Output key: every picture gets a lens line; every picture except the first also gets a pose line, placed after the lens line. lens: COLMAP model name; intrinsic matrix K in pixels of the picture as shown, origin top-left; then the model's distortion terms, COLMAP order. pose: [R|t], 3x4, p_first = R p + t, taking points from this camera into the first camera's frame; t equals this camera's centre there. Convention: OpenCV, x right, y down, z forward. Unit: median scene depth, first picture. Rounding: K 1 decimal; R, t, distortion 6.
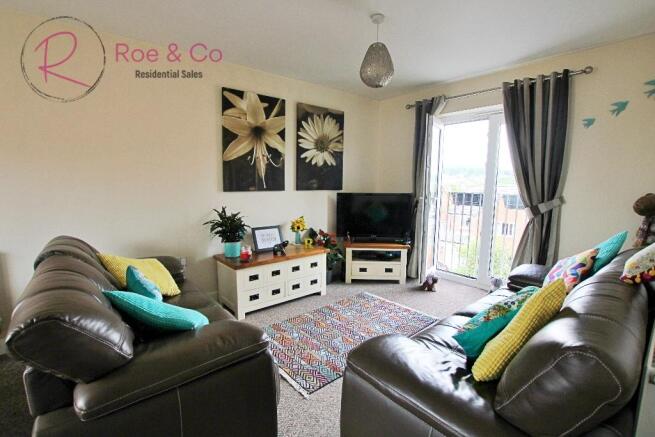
lens RADIAL K [[305.9, 0, 327.5], [0, 305.9, 218.5], [0, 0, 1]] dist [-0.022597, 0.000601]
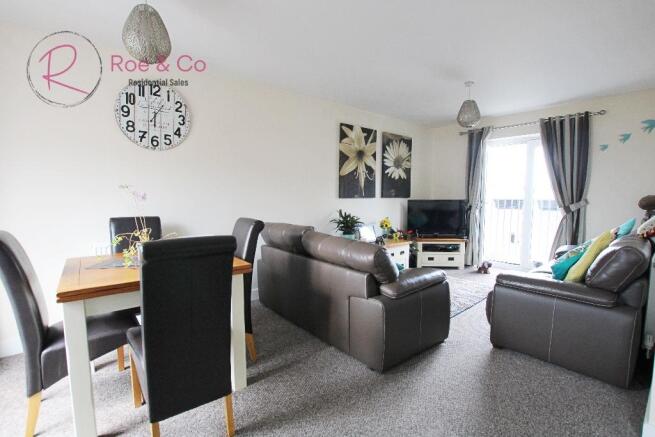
lens RADIAL K [[305.9, 0, 327.5], [0, 305.9, 218.5], [0, 0, 1]] dist [-0.022597, 0.000601]
pose [[0.999967, -0.008177, 0.000301, -0.360128], [0.008183, 0.998934, -0.045426, 0.059236], [0.000070, 0.045427, 0.998968, -0.331039]]
